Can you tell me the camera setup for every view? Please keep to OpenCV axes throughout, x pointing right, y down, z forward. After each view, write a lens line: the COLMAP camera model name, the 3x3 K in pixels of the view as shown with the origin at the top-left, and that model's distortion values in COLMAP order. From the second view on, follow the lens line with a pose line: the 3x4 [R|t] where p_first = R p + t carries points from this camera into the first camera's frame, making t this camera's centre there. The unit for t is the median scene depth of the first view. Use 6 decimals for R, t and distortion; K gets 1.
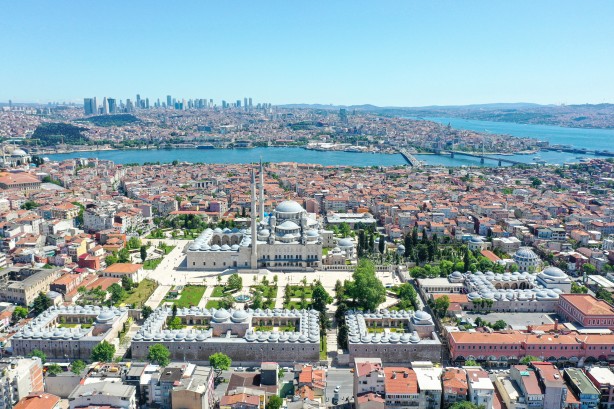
lens RADIAL K [[480.5, 0, 307.0], [0, 480.5, 204.5], [0, 0, 1]] dist [-0.003890, 0.001582]
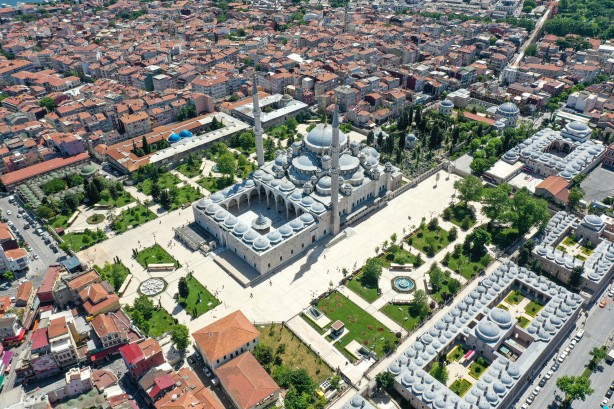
lens RADIAL K [[480.5, 0, 307.0], [0, 480.5, 204.5], [0, 0, 1]] dist [-0.003890, 0.001582]
pose [[0.729225, -0.395021, 0.558739, -0.533296], [0.153912, 0.890308, 0.428560, -0.226863], [-0.666739, -0.226520, 0.710033, 0.514266]]
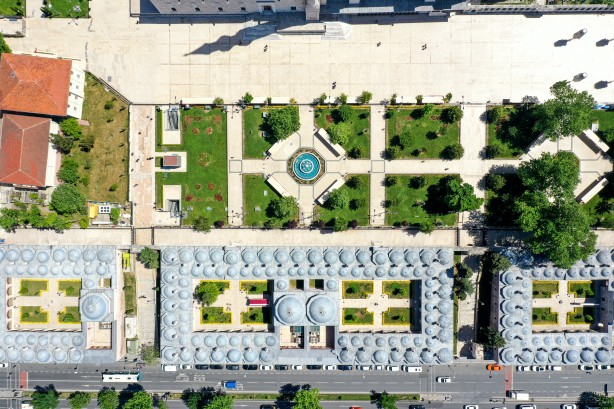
lens RADIAL K [[480.5, 0, 307.0], [0, 480.5, 204.5], [0, 0, 1]] dist [-0.003890, 0.001582]
pose [[0.999706, -0.004360, -0.023832, -0.103821], [0.024225, 0.195022, 0.980500, -0.264184], [0.000373, -0.980789, 0.195071, 0.743195]]
